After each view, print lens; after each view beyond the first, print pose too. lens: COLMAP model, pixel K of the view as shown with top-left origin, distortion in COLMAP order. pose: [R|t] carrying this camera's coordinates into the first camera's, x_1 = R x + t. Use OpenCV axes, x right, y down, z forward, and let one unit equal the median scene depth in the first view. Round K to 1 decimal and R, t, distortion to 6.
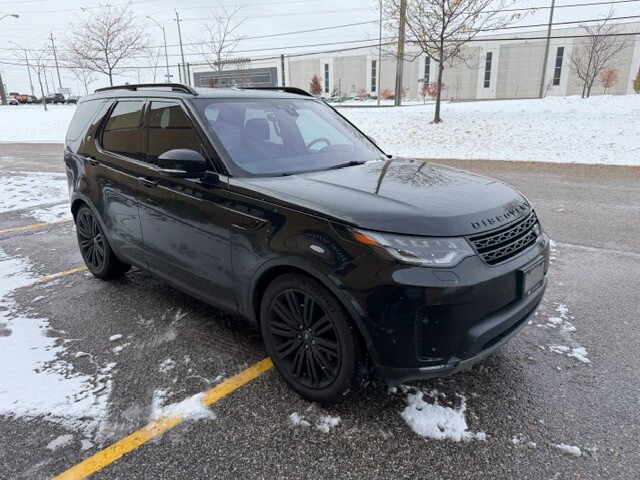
lens RADIAL K [[451.2, 0, 324.3], [0, 451.2, 239.9], [0, 0, 1]] dist [0.003816, -0.008608]
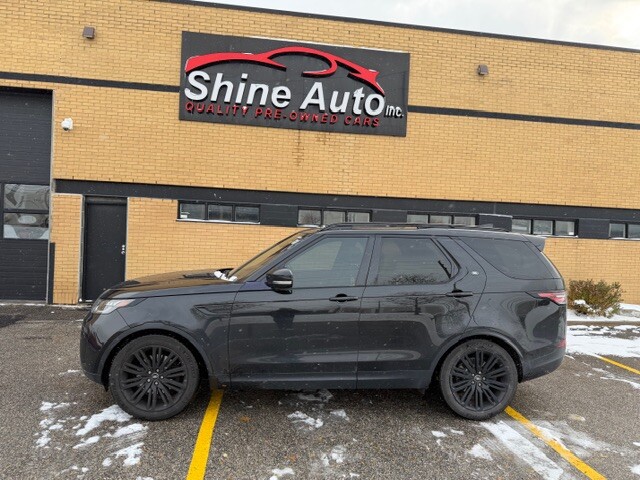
lens RADIAL K [[441.7, 0, 317.7], [0, 441.7, 260.8], [0, 0, 1]] dist [0.003501, -0.002387]
pose [[-0.661583, 0.024119, -0.749484, 1.009734], [-0.241359, 0.939446, 0.243283, -0.681297], [0.709968, 0.341847, -0.615700, 2.243092]]
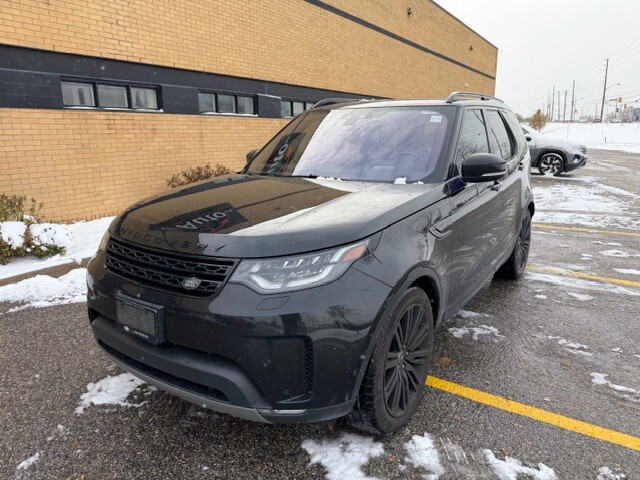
lens RADIAL K [[451.2, 0, 324.3], [0, 451.2, 239.9], [0, 0, 1]] dist [0.003816, -0.008608]
pose [[0.153307, 0.236901, -0.959362, 1.040332], [-0.270227, 0.943884, 0.189896, -0.244277], [0.950513, 0.230133, 0.208721, 0.923057]]
